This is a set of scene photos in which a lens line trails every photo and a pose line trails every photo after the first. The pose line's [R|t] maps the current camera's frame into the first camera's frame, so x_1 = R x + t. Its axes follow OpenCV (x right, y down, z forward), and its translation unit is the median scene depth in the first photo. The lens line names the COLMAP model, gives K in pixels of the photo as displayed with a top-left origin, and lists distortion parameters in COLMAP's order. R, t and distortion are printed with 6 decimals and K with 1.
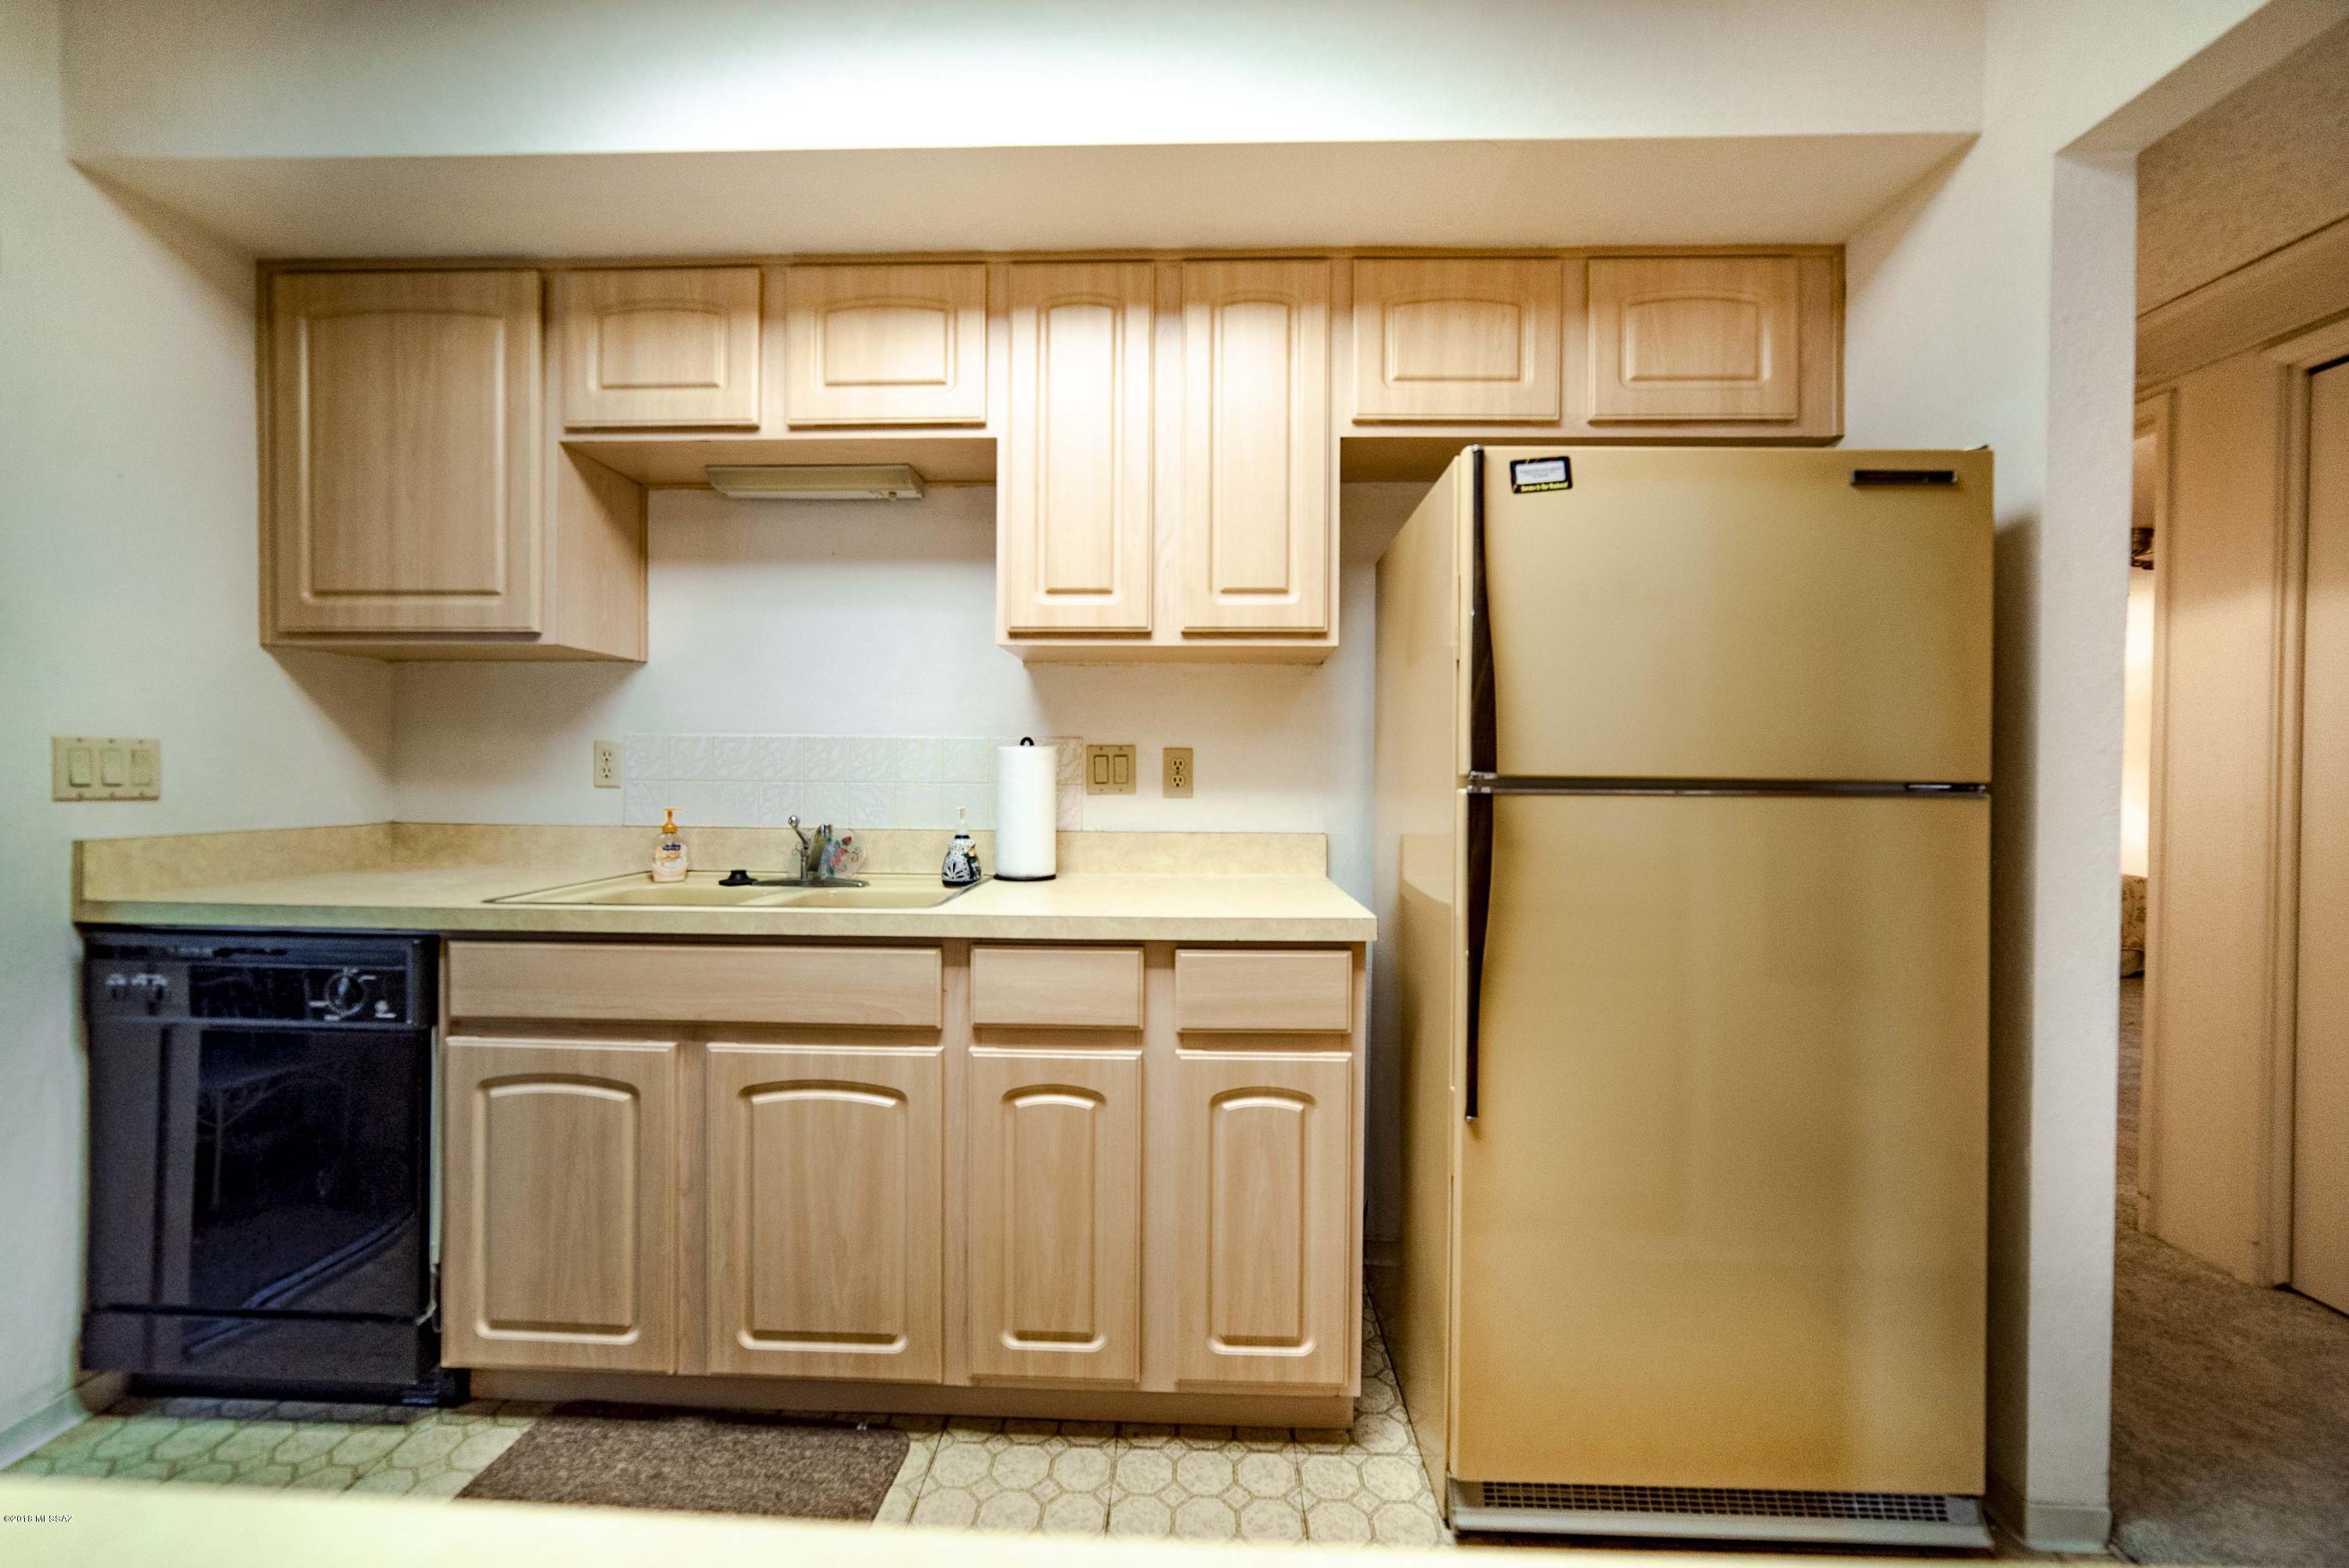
lens RADIAL K [[923.2, 0, 1173.8], [0, 923.2, 778.2], [0, 0, 1]] dist [-0.014573, 0.006524]
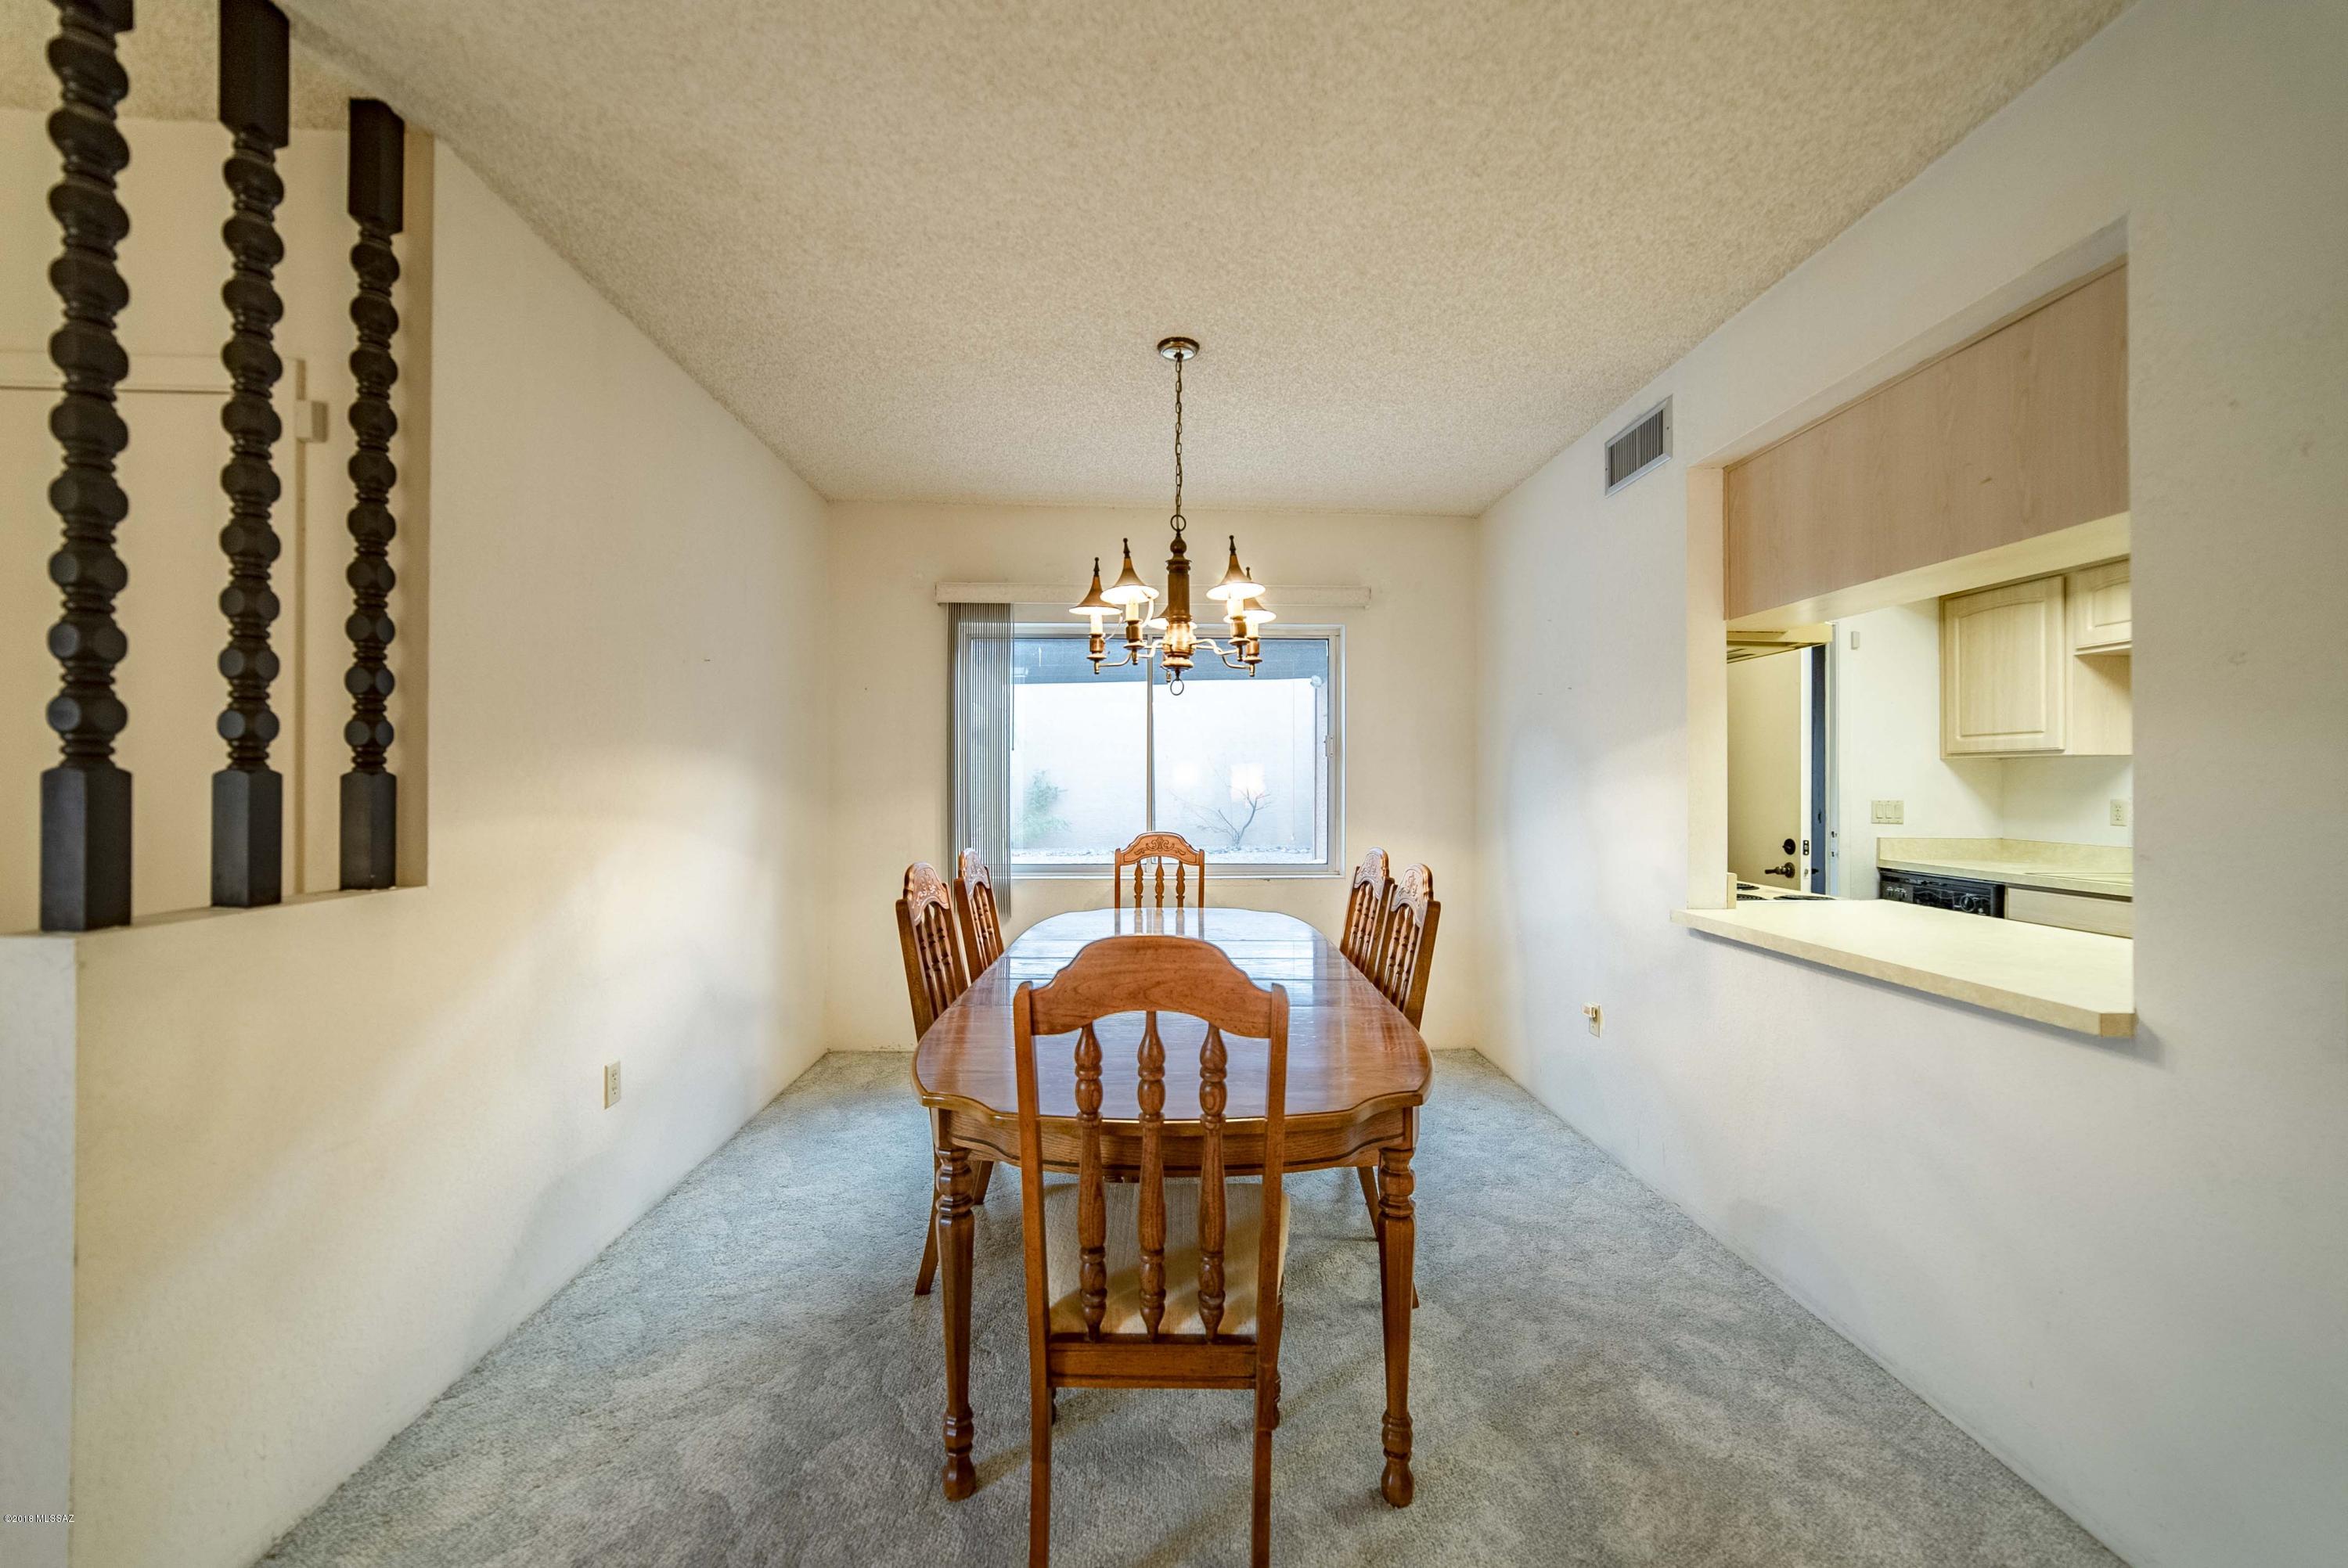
lens RADIAL K [[922.7, 0, 1167.6], [0, 922.7, 780.8], [0, 0, 1]] dist [-0.014573, 0.006524]
pose [[0.066078, -0.009201, -0.997772, 1.225305], [-0.012976, 0.999865, -0.010080, -0.041183], [0.997730, 0.013613, 0.065949, -1.139154]]
